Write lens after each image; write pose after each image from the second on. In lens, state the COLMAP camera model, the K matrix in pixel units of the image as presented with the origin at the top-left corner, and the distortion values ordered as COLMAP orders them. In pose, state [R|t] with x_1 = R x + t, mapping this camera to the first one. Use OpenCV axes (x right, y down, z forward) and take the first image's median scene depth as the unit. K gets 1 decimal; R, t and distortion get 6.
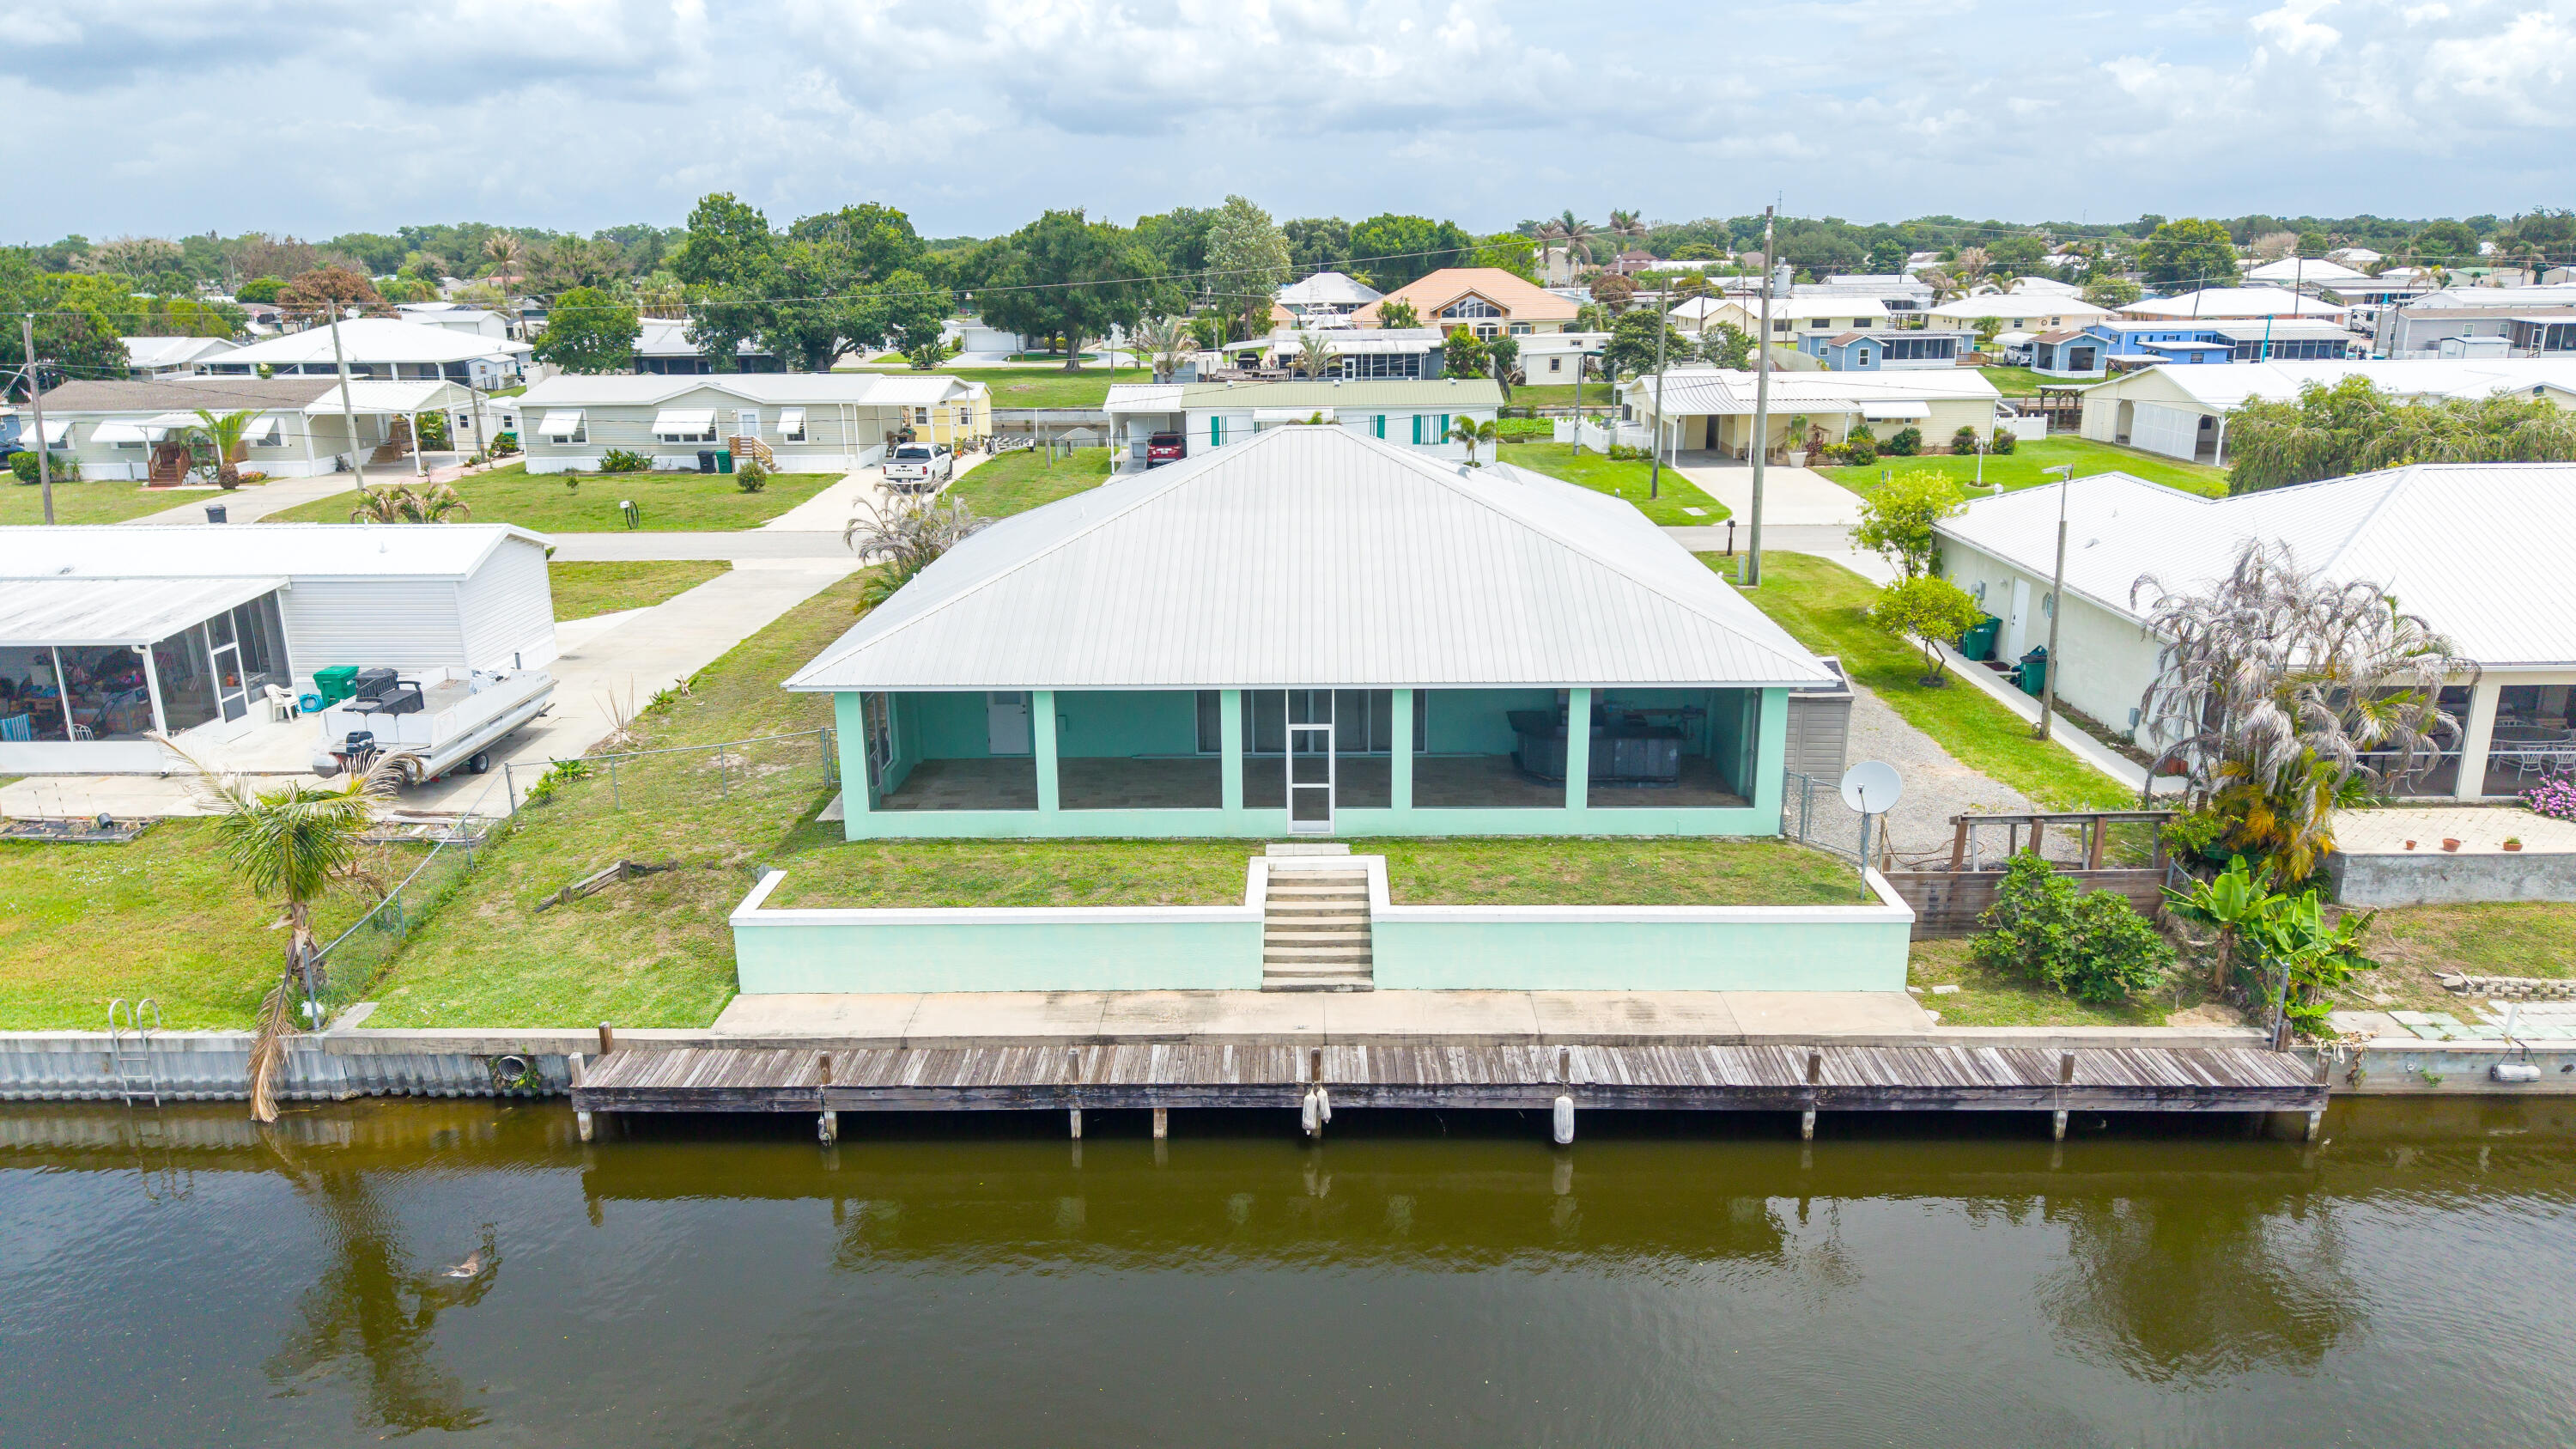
lens RADIAL K [[1719.6, 0, 1288.0], [0, 1719.6, 724.5], [0, 0, 1]] dist [0.052754, -0.058360]
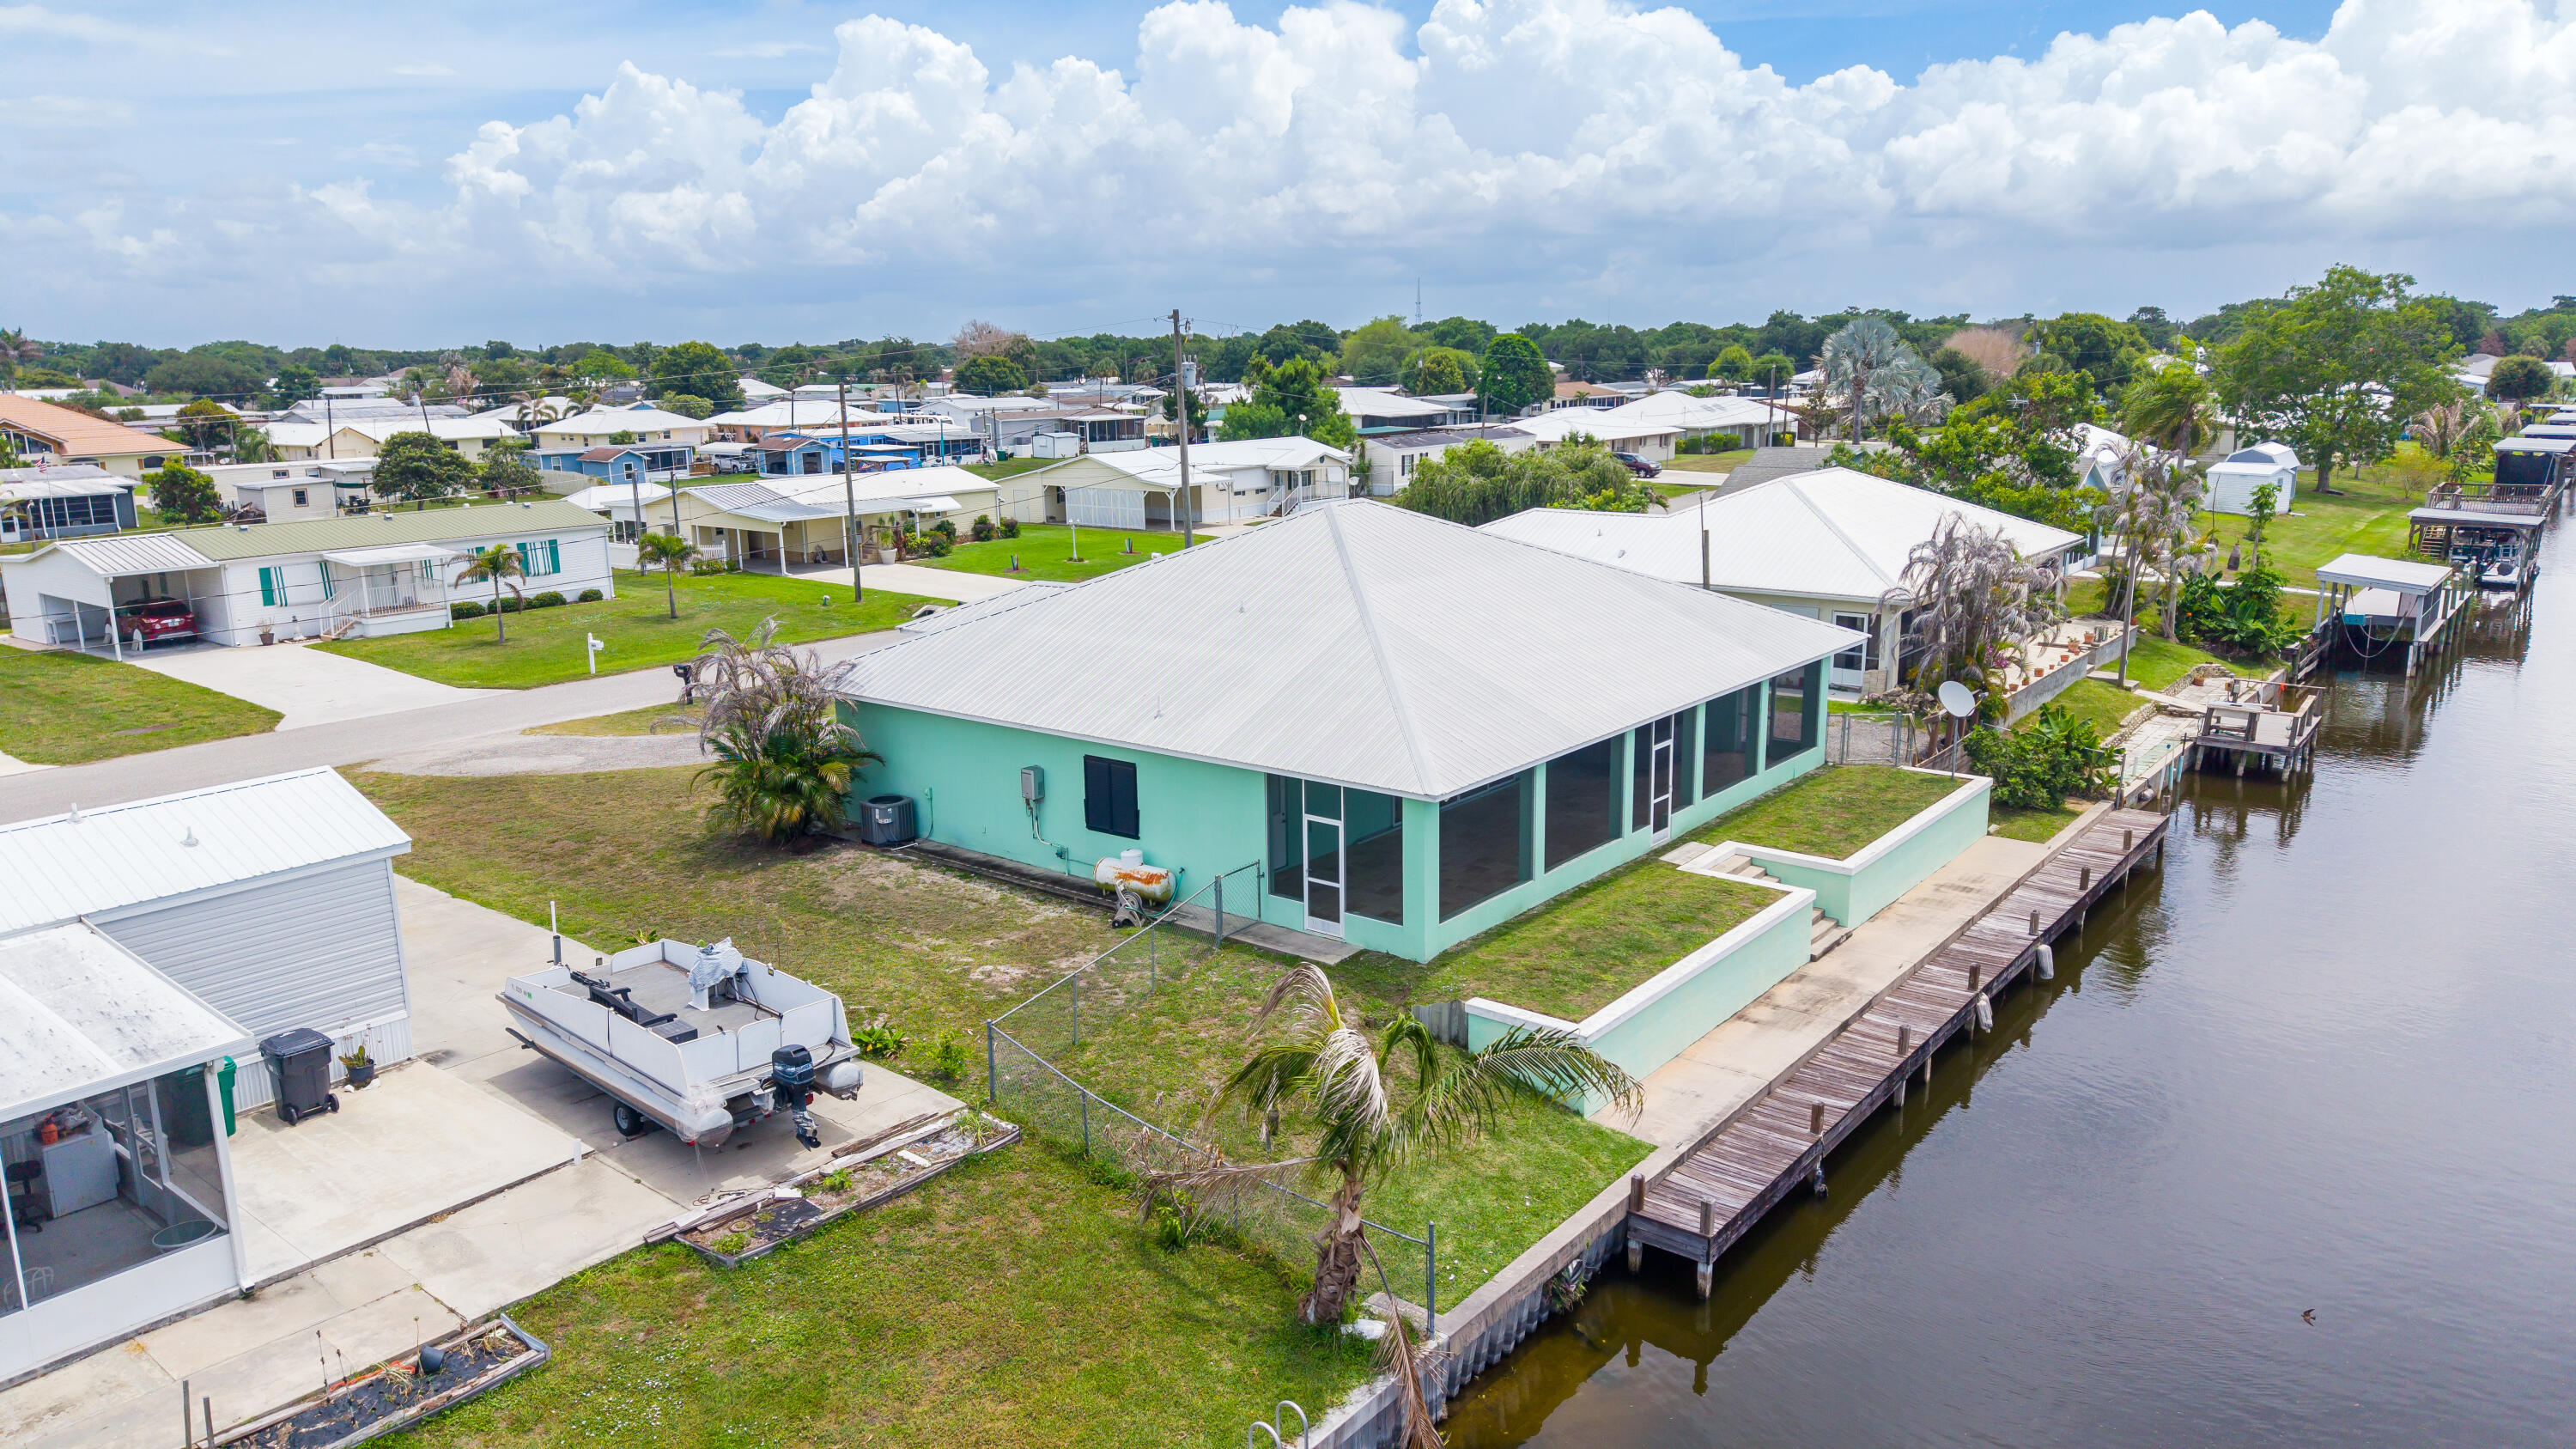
lens RADIAL K [[1719.6, 0, 1288.0], [0, 1719.6, 724.5], [0, 0, 1]] dist [0.052754, -0.058360]
pose [[0.609254, -0.166979, 0.775195, -1.091740], [0.220510, 0.974696, 0.036646, -0.116397], [-0.761699, 0.148612, 0.630658, 0.521005]]
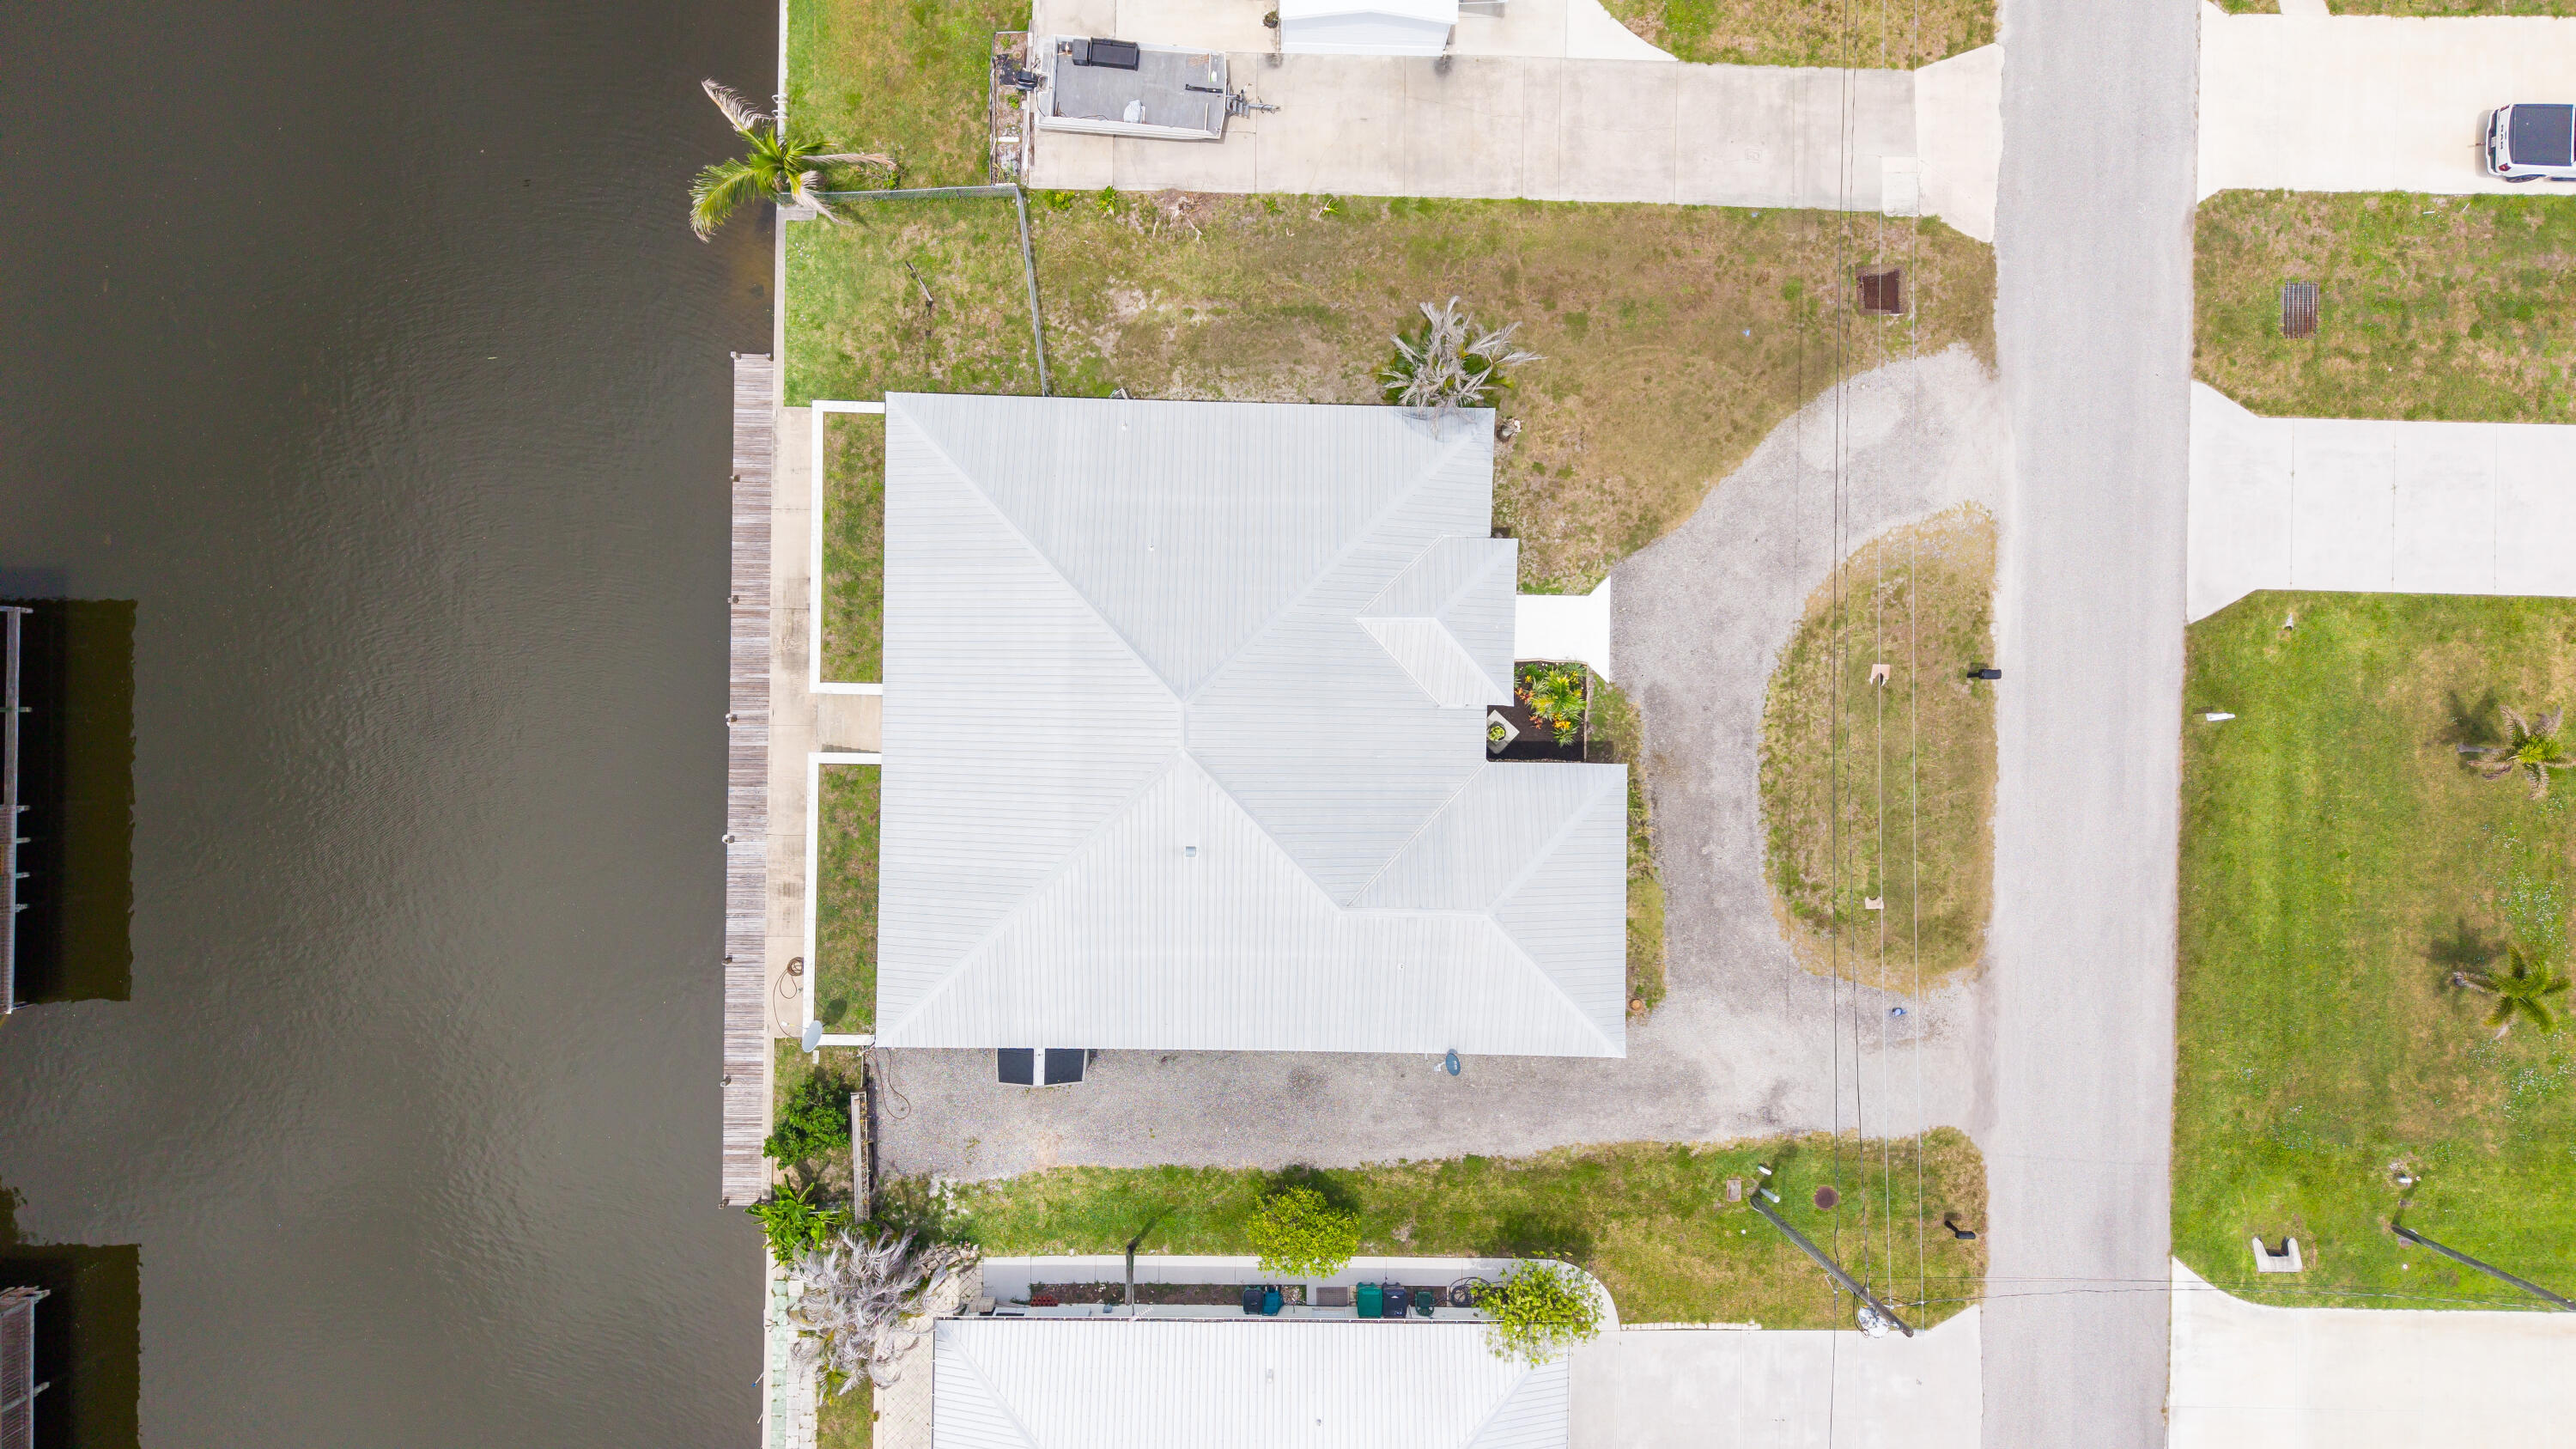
lens RADIAL K [[1714.3, 0, 1284.7], [0, 1714.3, 723.8], [0, 0, 1]] dist [0.051883, -0.059586]
pose [[-0.000409, 0.999833, 0.018259, -0.014436], [-0.292716, -0.017579, 0.956038, -1.777507], [0.956199, -0.004954, 0.292674, 0.938531]]
